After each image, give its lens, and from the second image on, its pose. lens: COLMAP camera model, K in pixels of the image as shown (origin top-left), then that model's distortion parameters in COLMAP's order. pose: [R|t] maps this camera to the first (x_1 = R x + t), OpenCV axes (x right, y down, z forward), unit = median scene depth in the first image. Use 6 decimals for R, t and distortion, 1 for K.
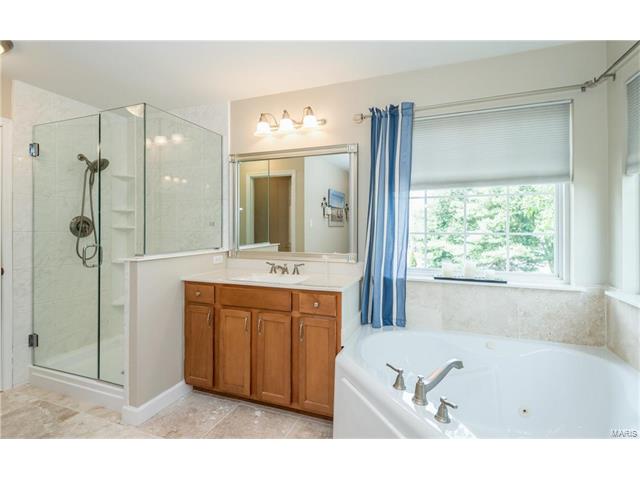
lens RADIAL K [[307.4, 0, 309.9], [0, 307.4, 228.0], [0, 0, 1]] dist [-0.001637, -0.000222]
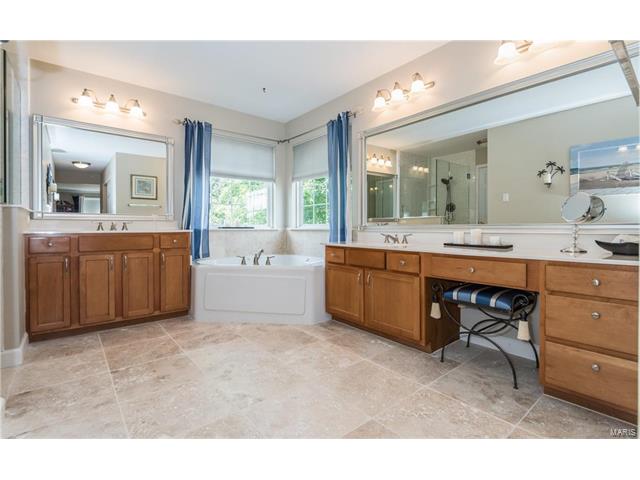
lens RADIAL K [[307.4, 0, 320.3], [0, 307.4, 235.3], [0, 0, 1]] dist [-0.001637, -0.000222]
pose [[0.490999, -0.025530, 0.870786, -0.859384], [-0.000902, 0.999555, 0.029814, 0.151769], [-0.871160, -0.015424, 0.490758, -0.361023]]
